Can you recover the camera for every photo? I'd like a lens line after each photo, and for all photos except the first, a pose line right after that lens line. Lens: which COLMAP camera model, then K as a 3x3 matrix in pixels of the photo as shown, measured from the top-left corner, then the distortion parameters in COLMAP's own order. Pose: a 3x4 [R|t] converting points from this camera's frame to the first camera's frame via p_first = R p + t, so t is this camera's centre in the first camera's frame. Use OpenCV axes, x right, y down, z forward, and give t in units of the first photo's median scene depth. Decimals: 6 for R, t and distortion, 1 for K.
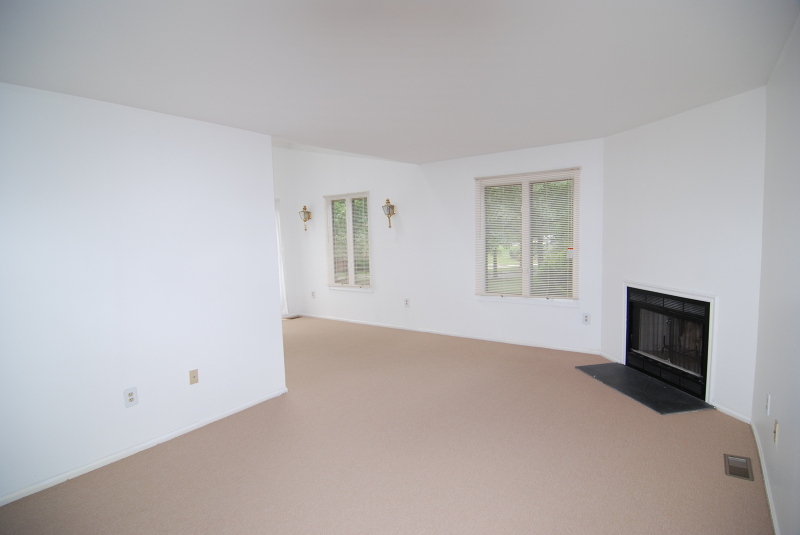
lens RADIAL K [[429.4, 0, 400.0], [0, 429.4, 267.5], [0, 0, 1]] dist [-0.002612, -0.015036]
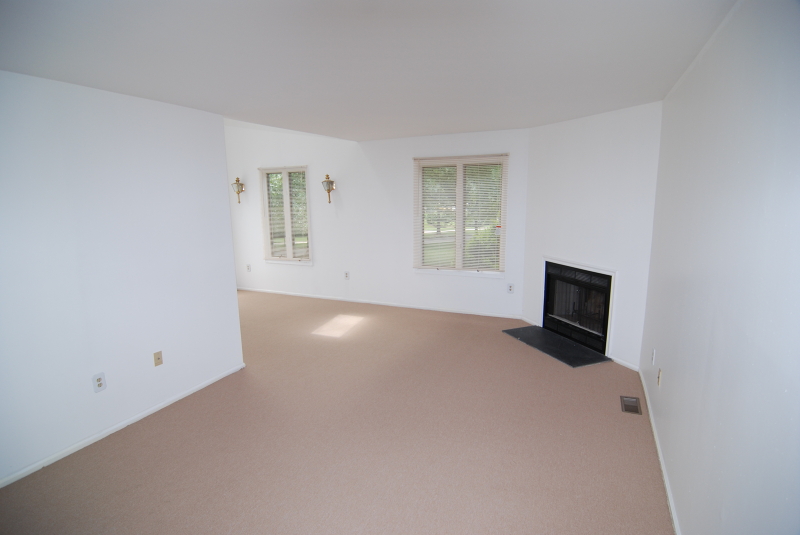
lens RADIAL K [[429.4, 0, 400.0], [0, 429.4, 267.5], [0, 0, 1]] dist [-0.002612, -0.015036]
pose [[0.981183, -0.015115, 0.192488, -0.087717], [-0.000663, 0.996662, 0.081642, -0.034669], [-0.193079, -0.080233, 0.977897, -0.069264]]
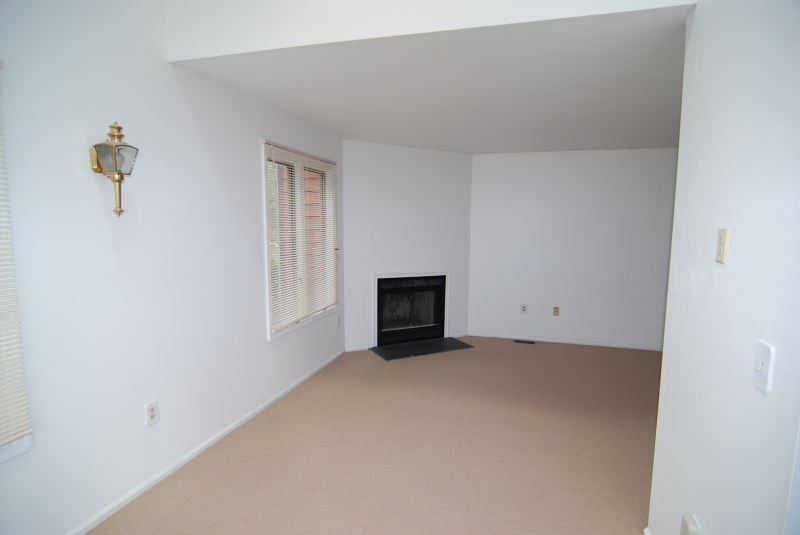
lens RADIAL K [[429.4, 0, 400.0], [0, 429.4, 267.5], [0, 0, 1]] dist [-0.002612, -0.015036]
pose [[-0.336080, -0.072406, 0.939046, -0.605638], [0.075312, 0.991782, 0.103426, -0.105313], [-0.938818, 0.105481, -0.327865, 1.382973]]
